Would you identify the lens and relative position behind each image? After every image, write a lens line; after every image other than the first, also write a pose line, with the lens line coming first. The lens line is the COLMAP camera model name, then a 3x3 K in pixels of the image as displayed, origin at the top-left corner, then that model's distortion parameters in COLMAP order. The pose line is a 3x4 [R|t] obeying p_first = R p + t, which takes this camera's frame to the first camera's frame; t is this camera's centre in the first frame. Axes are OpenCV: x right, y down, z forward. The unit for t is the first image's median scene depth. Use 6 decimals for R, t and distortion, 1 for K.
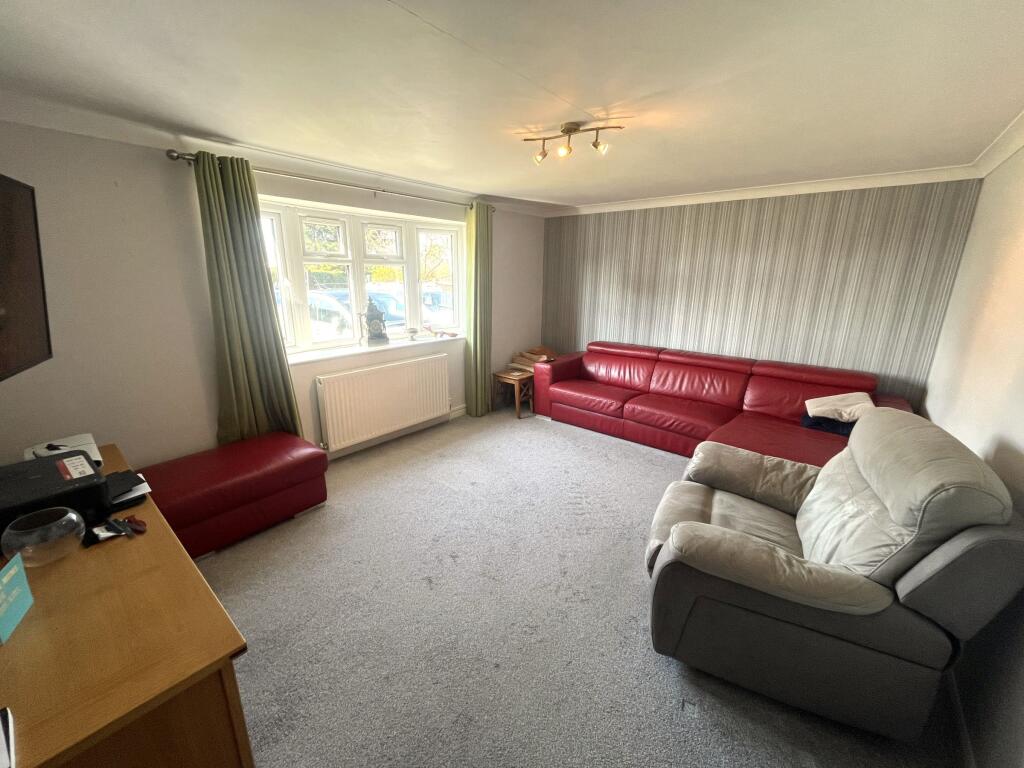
lens RADIAL K [[412.0, 0, 505.1], [0, 412.0, 380.4], [0, 0, 1]] dist [0.000772, 0.000075]
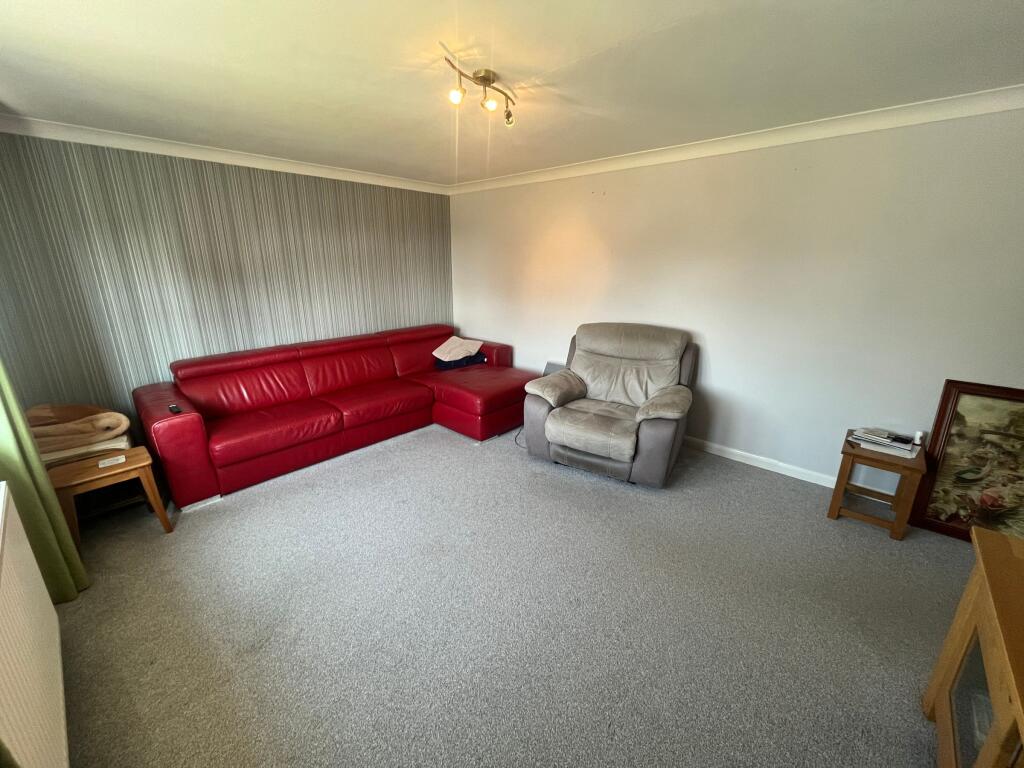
lens RADIAL K [[412.0, 0, 505.1], [0, 412.0, 380.4], [0, 0, 1]] dist [0.000772, 0.000075]
pose [[0.041707, -0.285775, 0.957389, -0.427956], [0.255853, 0.929327, 0.266253, -0.126300], [-0.965816, 0.233846, 0.111875, 0.517552]]
